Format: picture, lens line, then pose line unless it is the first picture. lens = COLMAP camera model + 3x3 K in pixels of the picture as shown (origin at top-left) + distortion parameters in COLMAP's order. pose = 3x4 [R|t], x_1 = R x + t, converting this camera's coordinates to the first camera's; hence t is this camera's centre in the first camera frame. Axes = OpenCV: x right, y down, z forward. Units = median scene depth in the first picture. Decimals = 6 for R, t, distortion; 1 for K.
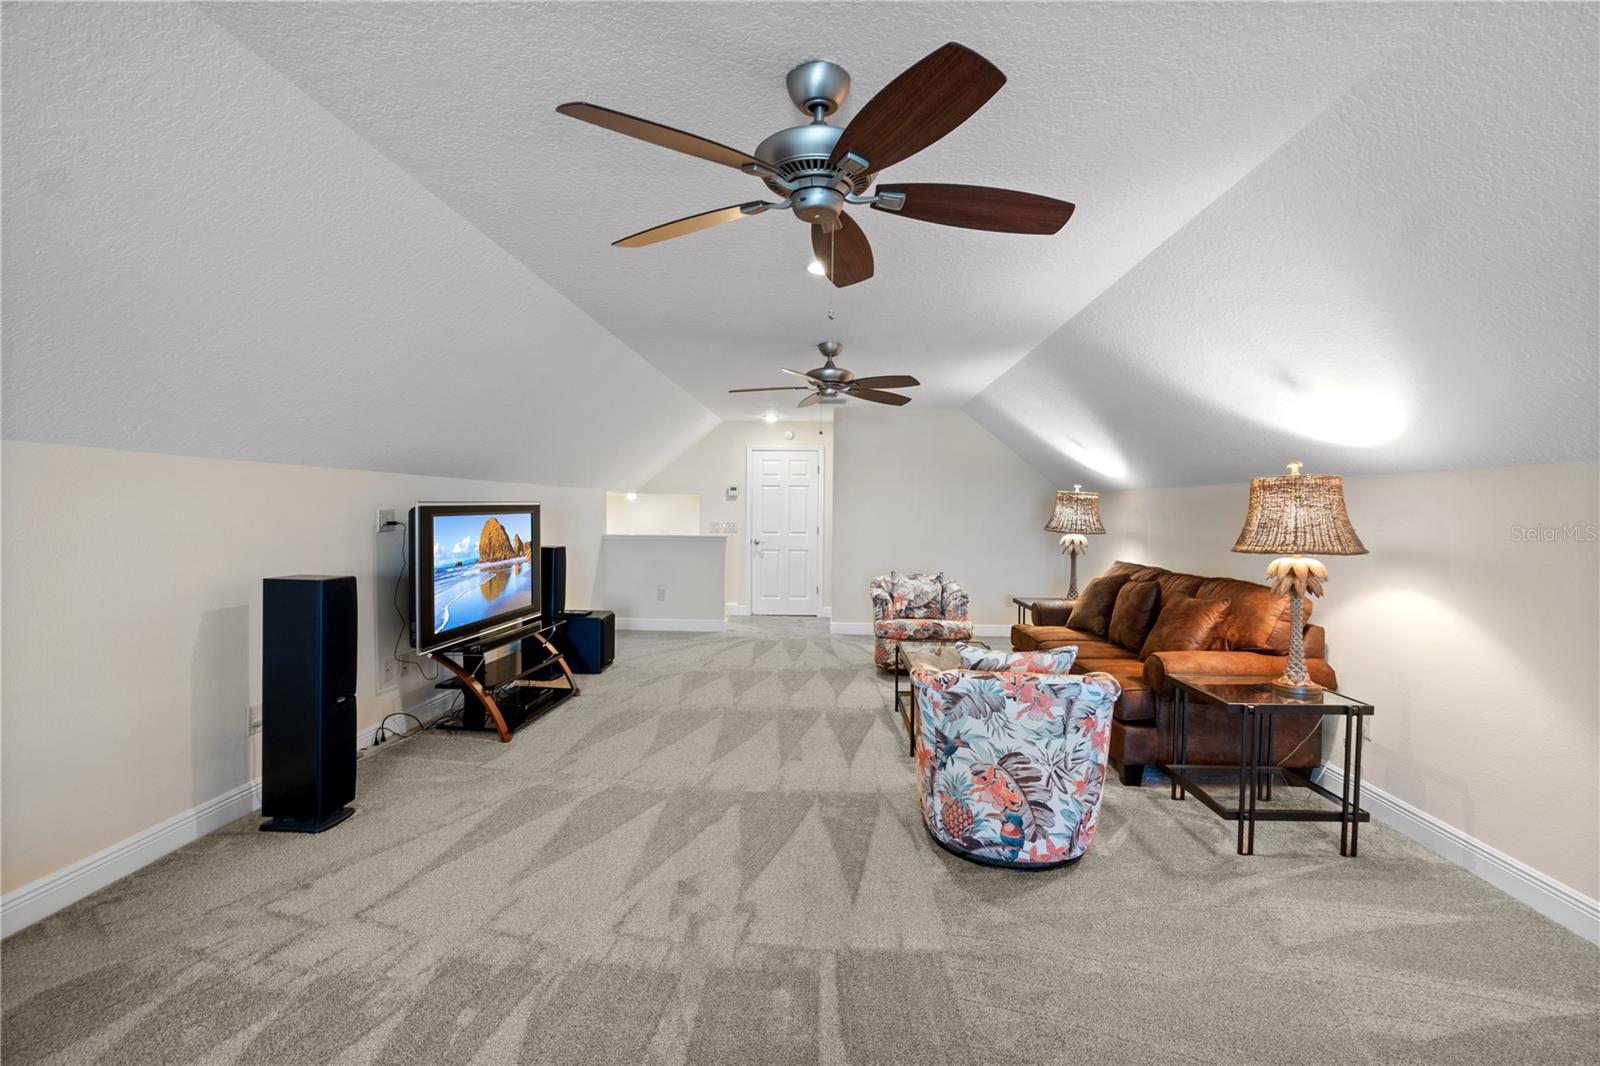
lens RADIAL K [[737.1, 0, 800.9], [0, 737.1, 541.5], [0, 0, 1]] dist [-0.011145, 0.002910]
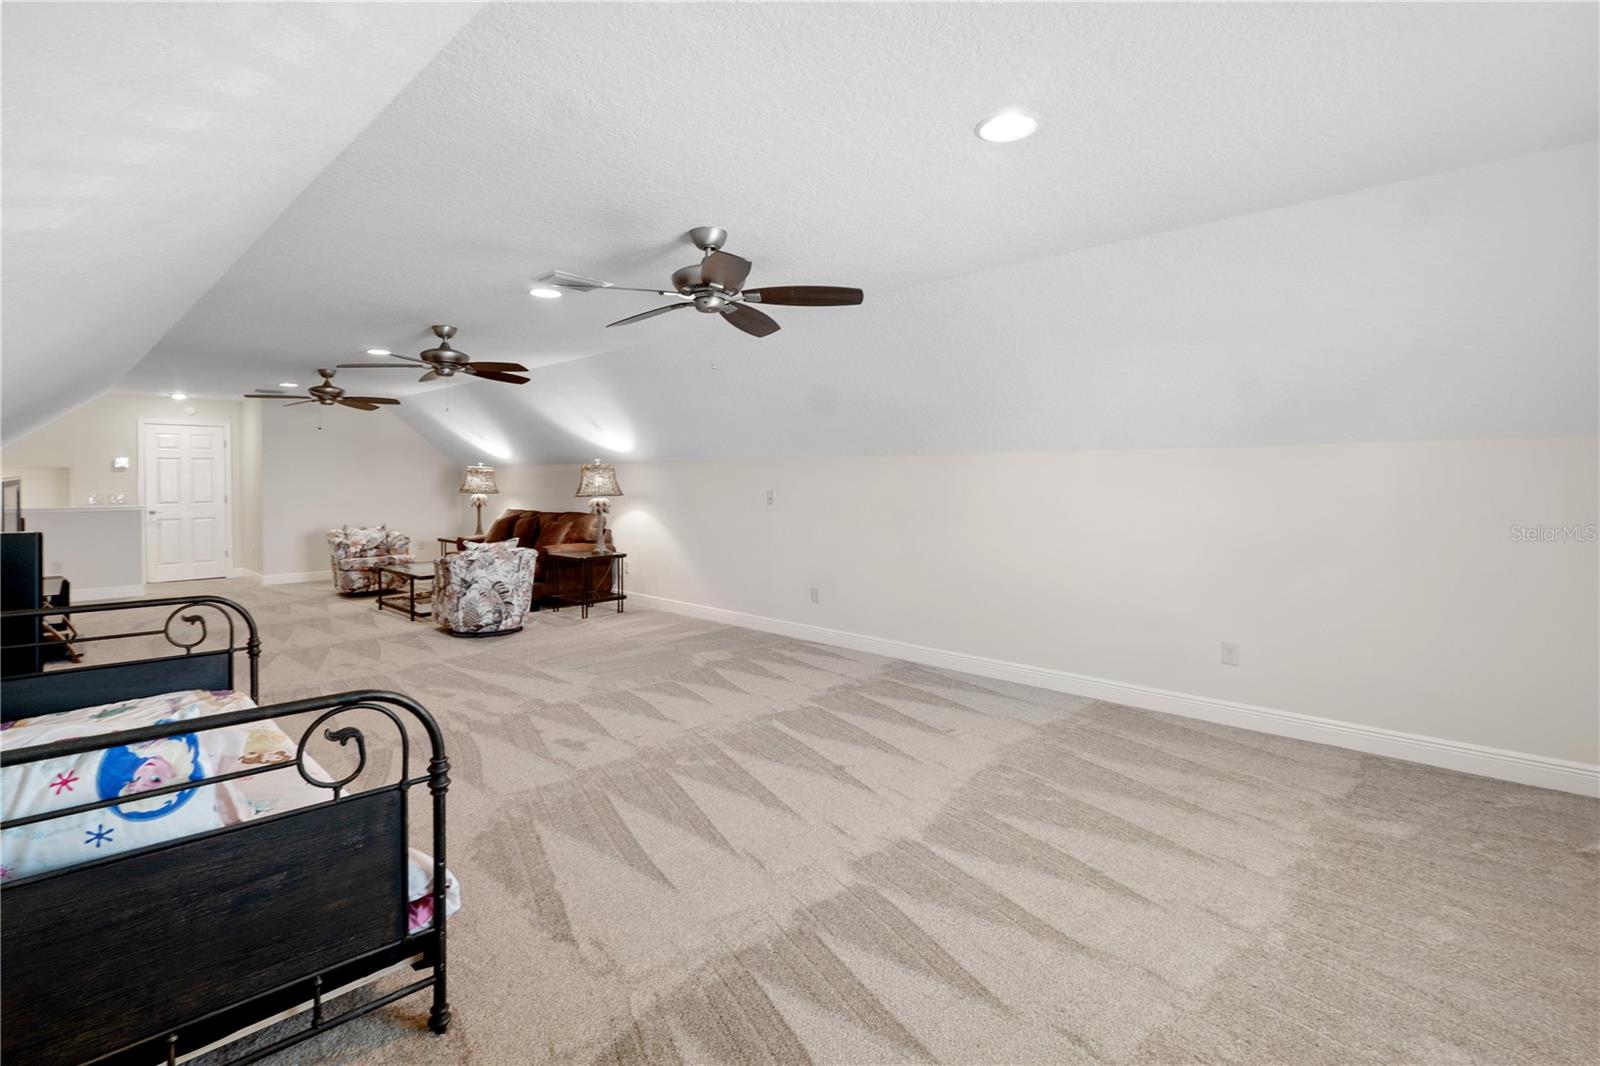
lens RADIAL K [[737.1, 0, 805.7], [0, 737.1, 467.2], [0, 0, 1]] dist [-0.011145, 0.002910]
pose [[0.652621, 0.000947, 0.757684, -0.686073], [0.040698, 0.998512, -0.036303, 0.034769], [-0.756591, 0.054528, 0.651611, -1.050501]]
